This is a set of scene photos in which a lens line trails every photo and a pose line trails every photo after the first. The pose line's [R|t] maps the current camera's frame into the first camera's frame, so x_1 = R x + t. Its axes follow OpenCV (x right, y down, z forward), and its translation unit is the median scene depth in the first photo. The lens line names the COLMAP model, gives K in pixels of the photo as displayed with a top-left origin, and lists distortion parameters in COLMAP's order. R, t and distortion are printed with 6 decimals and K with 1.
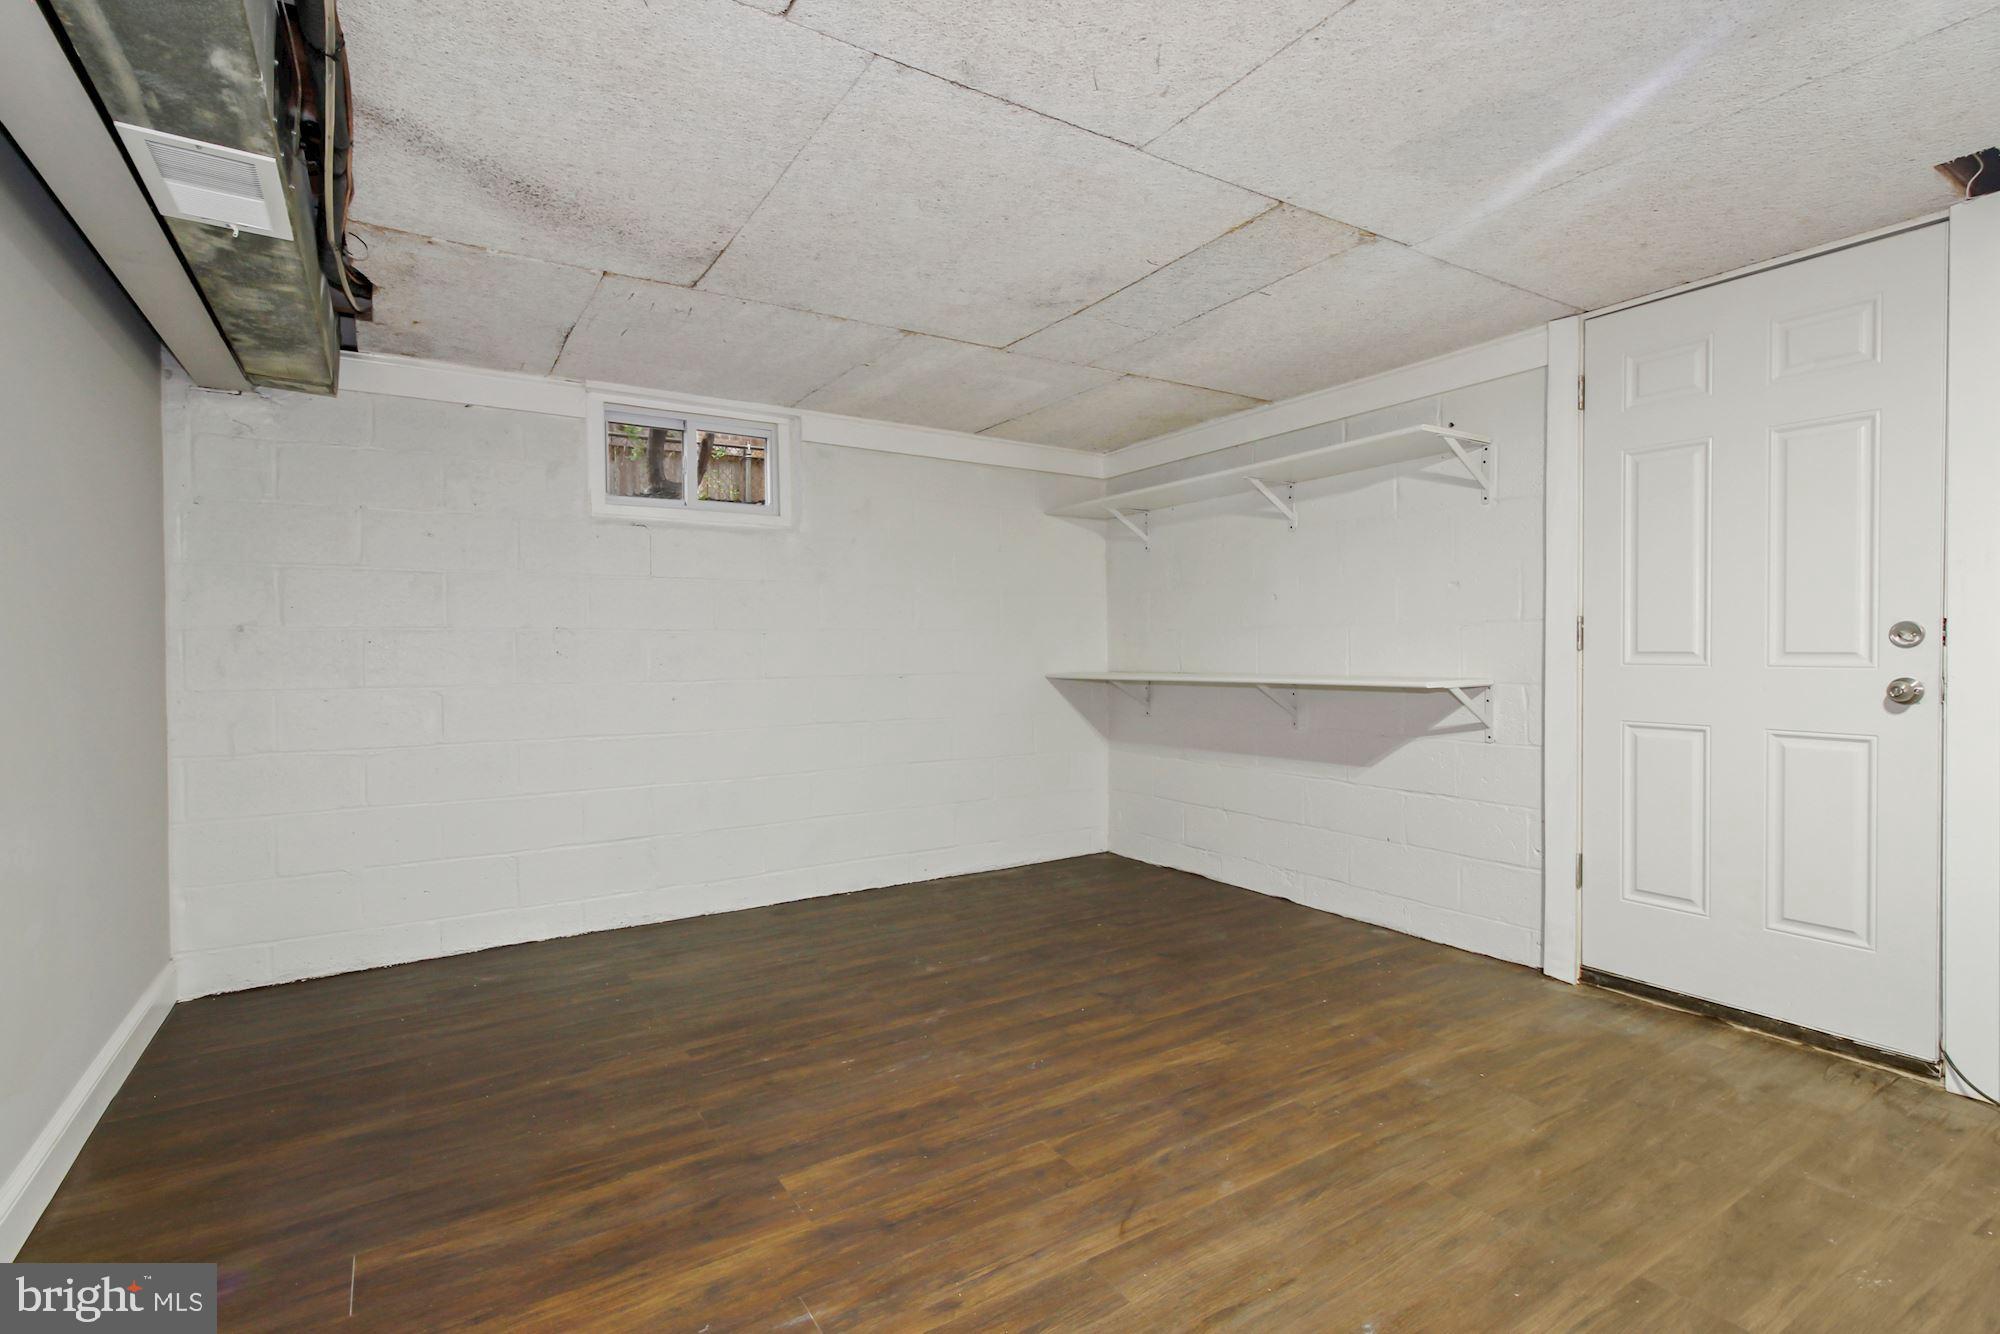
lens RADIAL K [[941.4, 0, 994.1], [0, 941.4, 632.3], [0, 0, 1]] dist [-0.004266, 0.000412]
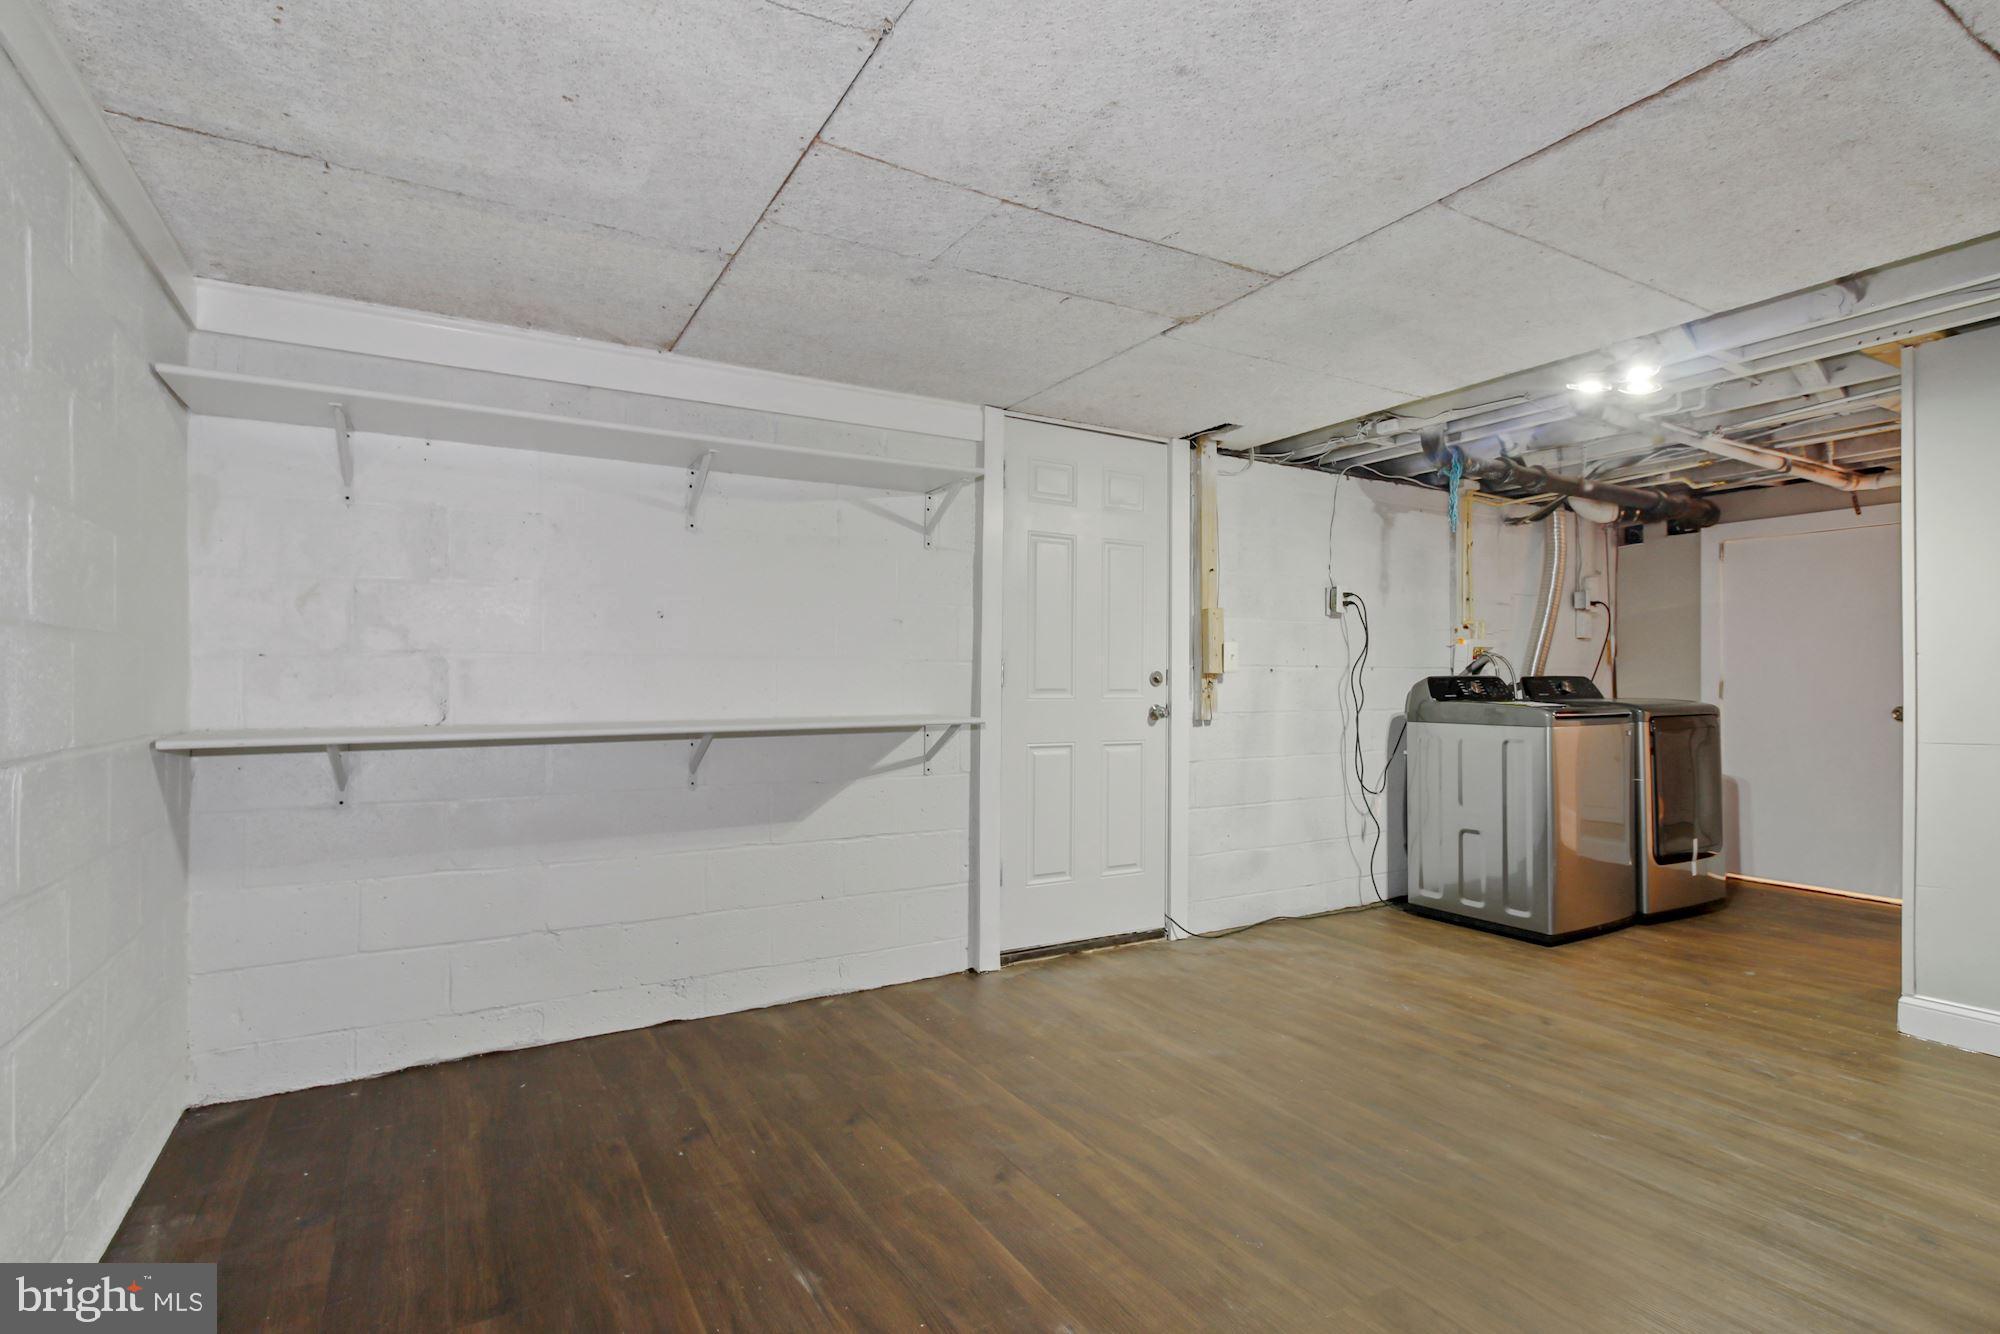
lens RADIAL K [[962.7, 0, 1006.5], [0, 962.7, 659.9], [0, 0, 1]] dist [-0.002408, 0.000211]
pose [[0.028182, 0.026901, 0.999241, -0.659075], [-0.020136, 0.999450, -0.026339, 0.017524], [-0.999400, -0.019379, 0.028708, 1.050154]]
